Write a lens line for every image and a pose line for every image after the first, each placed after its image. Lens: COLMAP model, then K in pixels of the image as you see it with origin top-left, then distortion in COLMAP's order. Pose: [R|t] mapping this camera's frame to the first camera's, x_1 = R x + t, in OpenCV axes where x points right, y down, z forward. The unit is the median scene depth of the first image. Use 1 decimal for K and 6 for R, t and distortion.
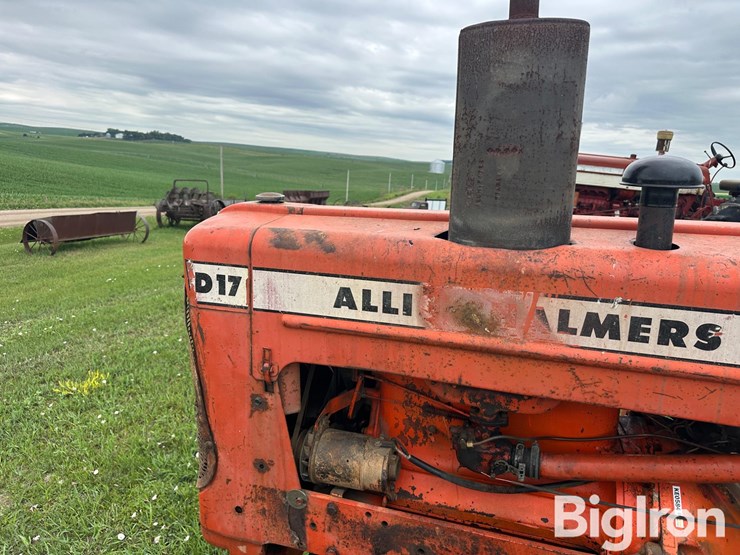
lens RADIAL K [[522.4, 0, 365.0], [0, 522.4, 270.6], [0, 0, 1]] dist [0.088148, -0.141700]
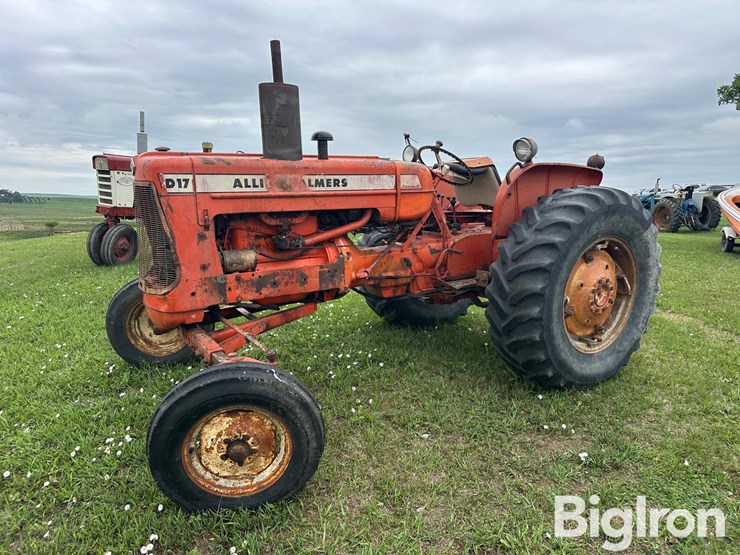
lens RADIAL K [[501.4, 0, 370.0], [0, 501.4, 277.5], [0, 0, 1]] dist [0.155875, -0.229108]
pose [[0.631476, -0.177242, 0.754866, -1.452546], [0.191265, 0.979048, 0.069878, 0.415644], [-0.751436, 0.100254, 0.652146, -0.966792]]
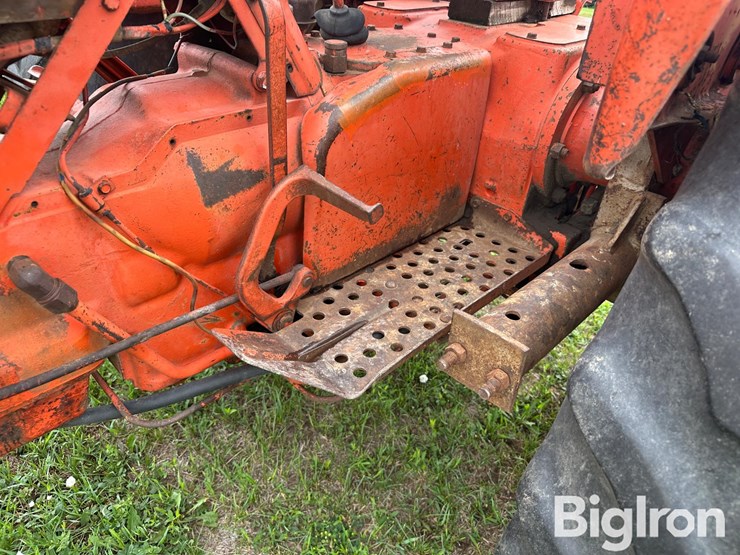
lens RADIAL K [[520.6, 0, 366.0], [0, 520.6, 277.0], [0, 0, 1]] dist [0.068048, -0.078809]
pose [[0.459230, -0.499358, 0.734676, 0.773590], [0.155270, 0.859433, 0.487100, 0.379458], [-0.874642, -0.109617, 0.472213, 0.326829]]
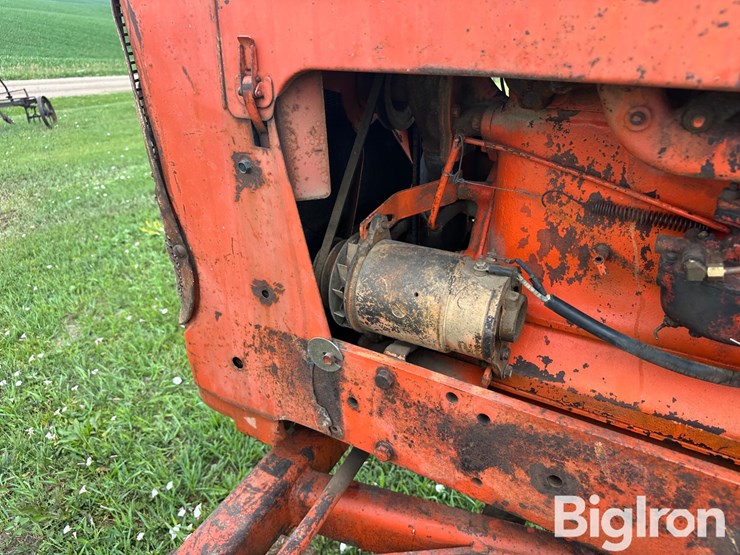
lens RADIAL K [[520.6, 0, 366.0], [0, 520.6, 277.0], [0, 0, 1]] dist [0.068048, -0.078809]
pose [[0.976120, 0.072751, -0.204686, 0.020303], [-0.022185, 0.970711, 0.239223, 0.232044], [0.216095, -0.228970, 0.949145, 0.534805]]
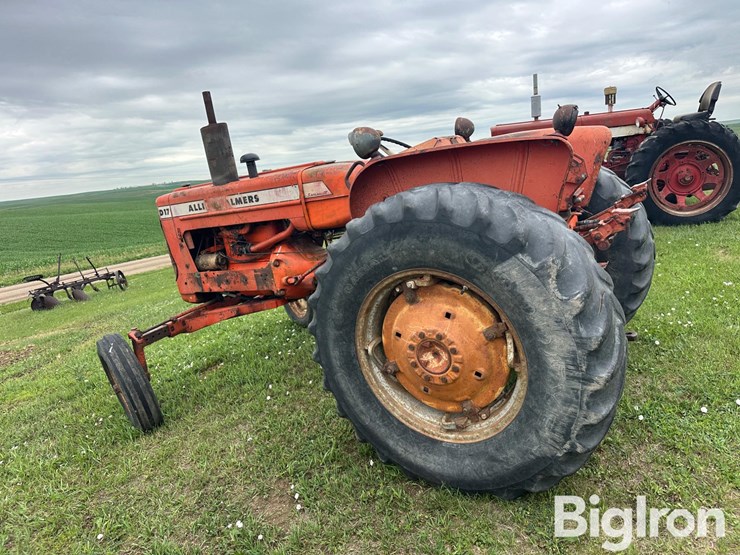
lens RADIAL K [[526.0, 0, 383.3], [0, 526.0, 278.9], [0, 0, 1]] dist [0.048900, -0.056106]
pose [[0.956791, -0.134269, -0.257920, 1.894821], [0.136124, 0.990634, -0.010736, 0.679218], [0.256946, -0.024837, 0.966107, -1.954100]]
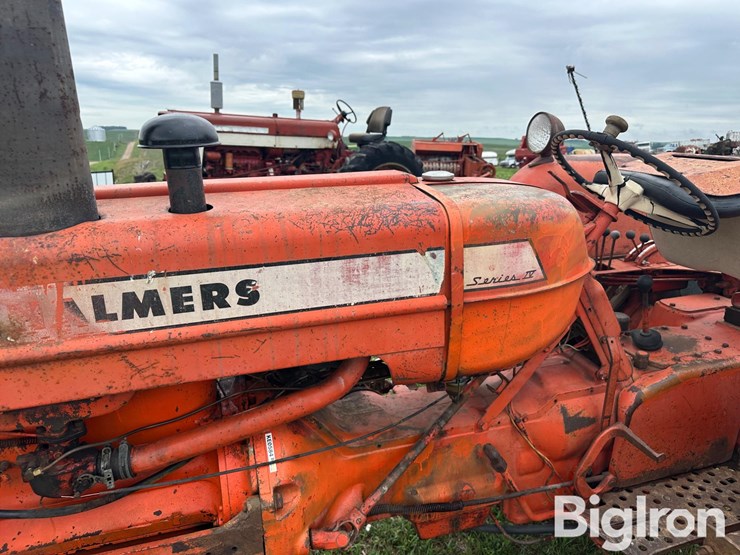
lens RADIAL K [[522.2, 0, 371.6], [0, 522.2, 269.6], [0, 0, 1]] dist [0.062590, -0.086383]
pose [[0.822504, -0.195090, 0.534254, 0.239336], [0.160028, 0.980764, 0.111770, 0.005292], [-0.545783, -0.006436, 0.837902, 0.013108]]
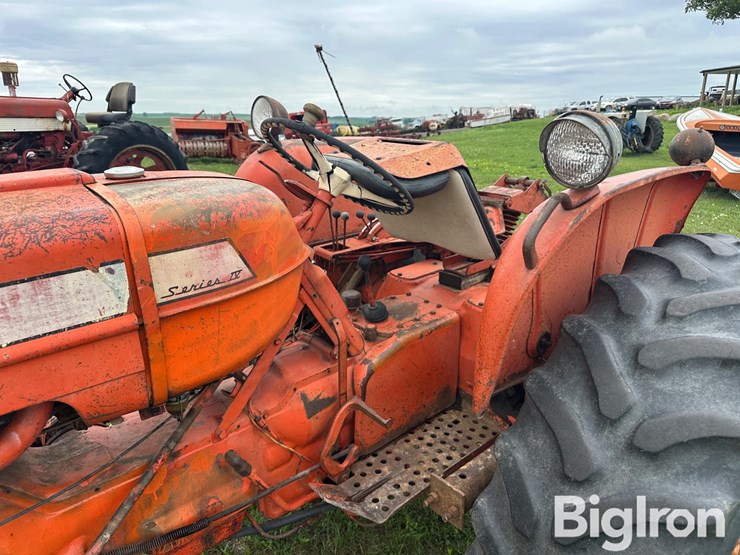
lens RADIAL K [[515.5, 0, 370.0], [0, 515.5, 268.8], [0, 0, 1]] dist [0.108474, -0.153572]
pose [[0.522319, -0.305842, 0.796017, 0.390208], [0.211474, 0.950768, 0.226538, 0.002402], [-0.826112, 0.050012, 0.561282, -0.037463]]
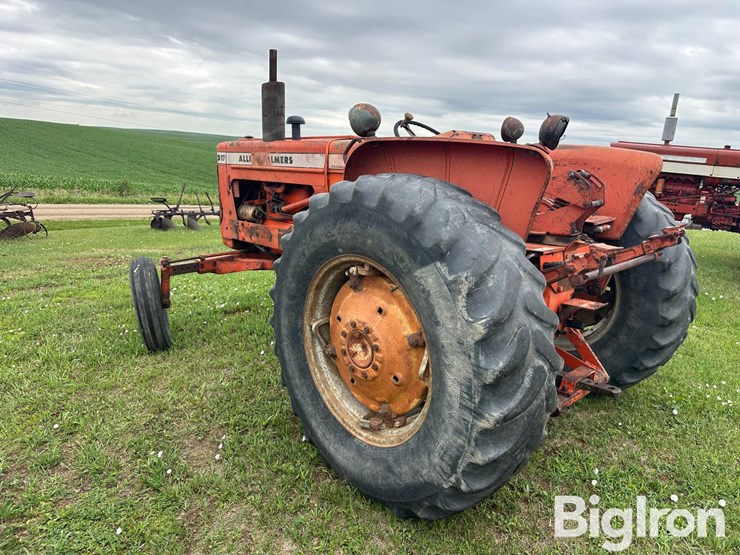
lens RADIAL K [[526.8, 0, 382.9], [0, 526.8, 273.7], [0, 0, 1]] dist [0.063688, -0.077398]
pose [[0.882907, 0.095048, -0.459826, 2.437512], [-0.107138, 0.994244, -0.000201, 0.693674], [0.457161, 0.049442, 0.888009, -1.681361]]
